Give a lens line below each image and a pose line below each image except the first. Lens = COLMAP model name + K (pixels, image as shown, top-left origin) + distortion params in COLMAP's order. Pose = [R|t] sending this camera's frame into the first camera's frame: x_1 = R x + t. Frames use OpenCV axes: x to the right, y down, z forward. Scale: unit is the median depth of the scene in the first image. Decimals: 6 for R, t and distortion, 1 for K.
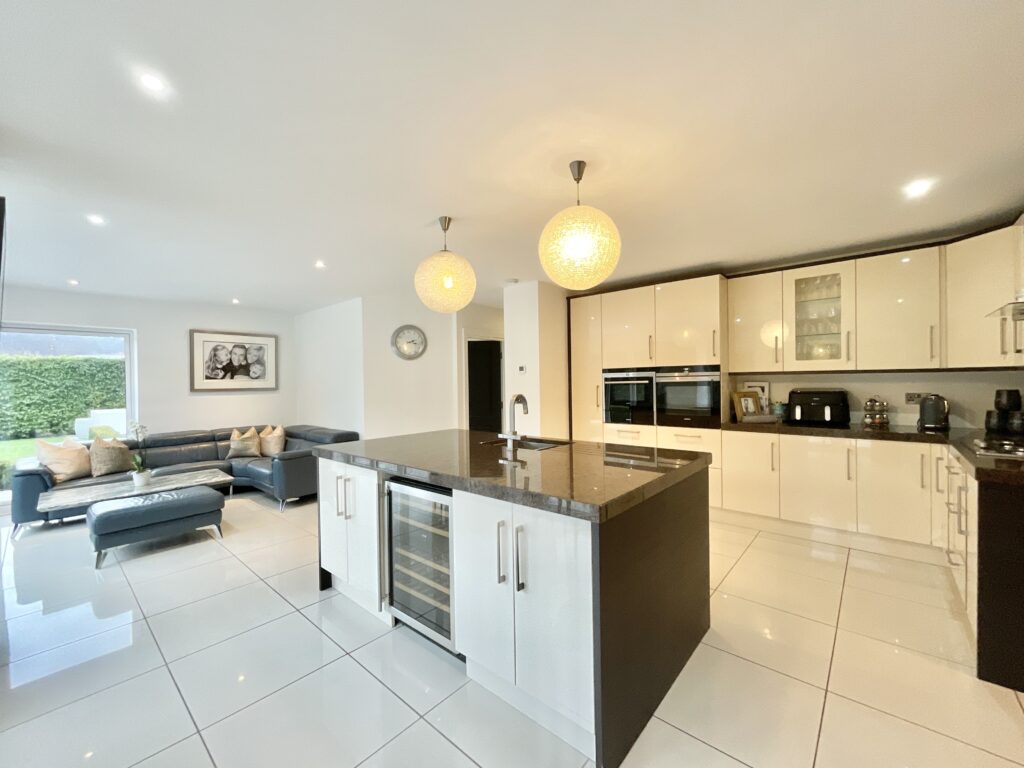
lens RADIAL K [[416.3, 0, 514.5], [0, 416.3, 383.1], [0, 0, 1]] dist [0.001306, -0.000523]
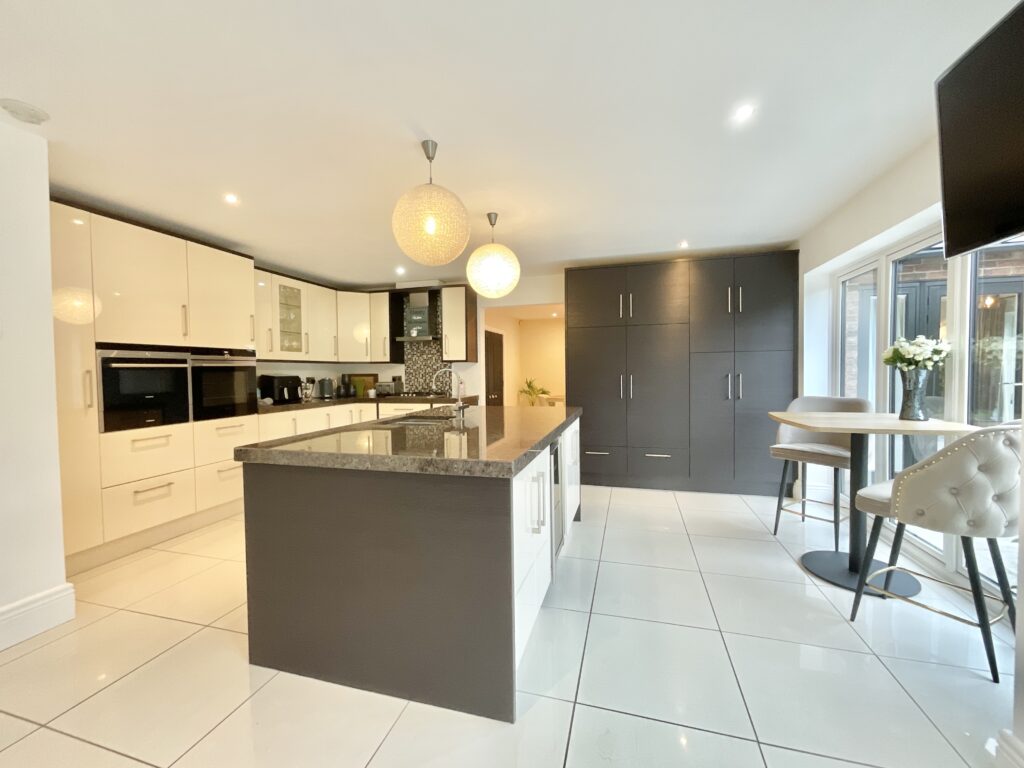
lens RADIAL K [[416.3, 0, 508.1], [0, 416.3, 383.0], [0, 0, 1]] dist [0.001306, -0.000523]
pose [[-0.412584, -0.006145, 0.910899, -0.455746], [0.021233, 0.999641, 0.016361, 0.021333], [-0.910672, 0.026091, -0.412305, 0.574535]]
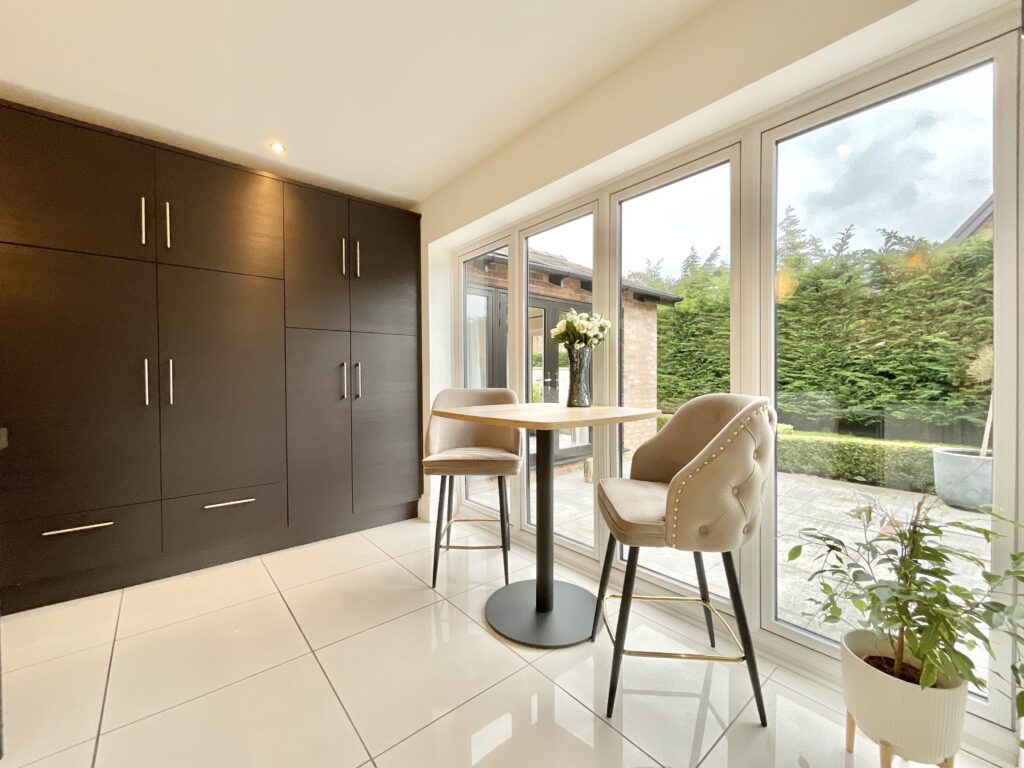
lens RADIAL K [[416.3, 0, 512.7], [0, 416.3, 384.6], [0, 0, 1]] dist [0.001306, -0.000523]
pose [[-0.988155, 0.017781, 0.152426, -0.238466], [0.019963, 0.999719, 0.012792, 0.048956], [-0.152156, 0.015683, -0.988232, 0.397407]]
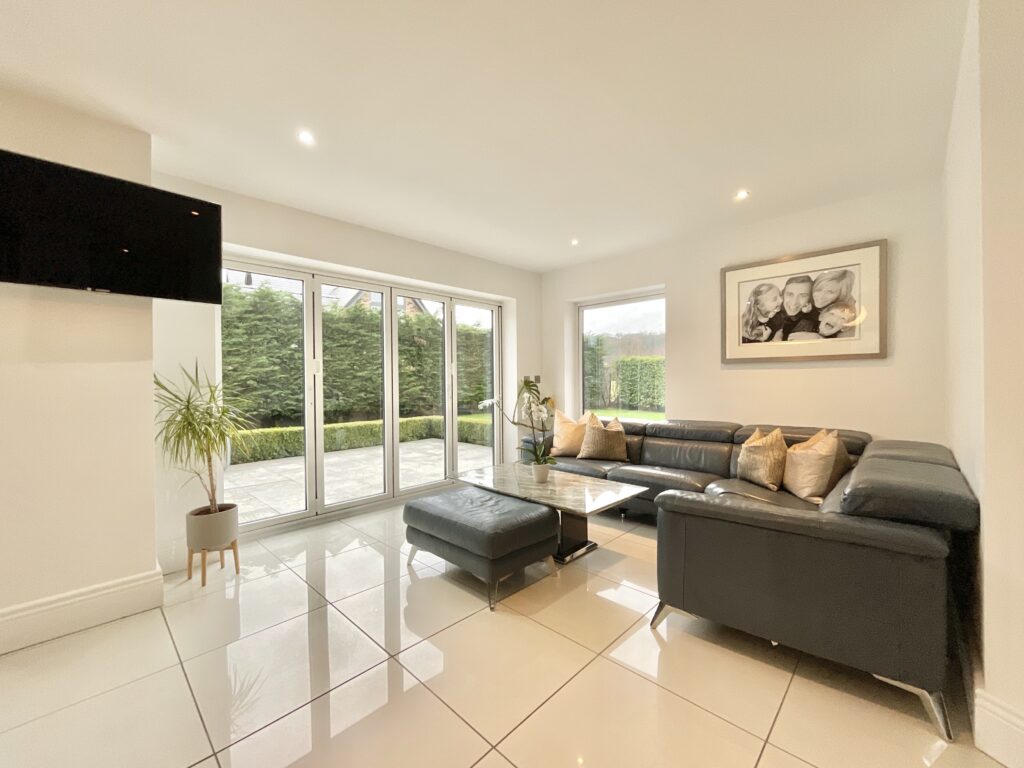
lens RADIAL K [[416.3, 0, 510.8], [0, 416.3, 385.5], [0, 0, 1]] dist [0.001306, -0.000523]
pose [[-0.055167, 0.027170, -0.998107, -0.093963], [0.009443, 0.999599, 0.026689, 0.034166], [0.998432, -0.007952, -0.055401, 0.683607]]
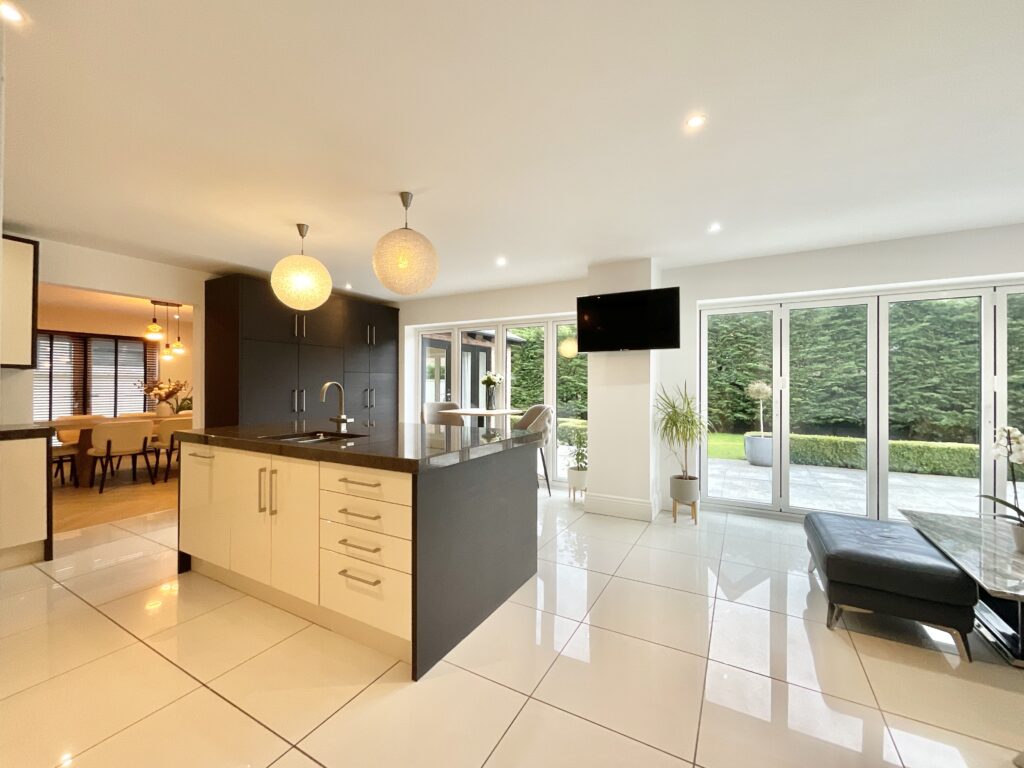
lens RADIAL K [[416.3, 0, 509.3], [0, 416.3, 385.1], [0, 0, 1]] dist [0.001306, -0.000523]
pose [[-0.979609, 0.013599, -0.200454, -0.094993], [0.012870, 0.999905, 0.004941, 0.015607], [0.200502, 0.002261, -0.979691, 0.942038]]
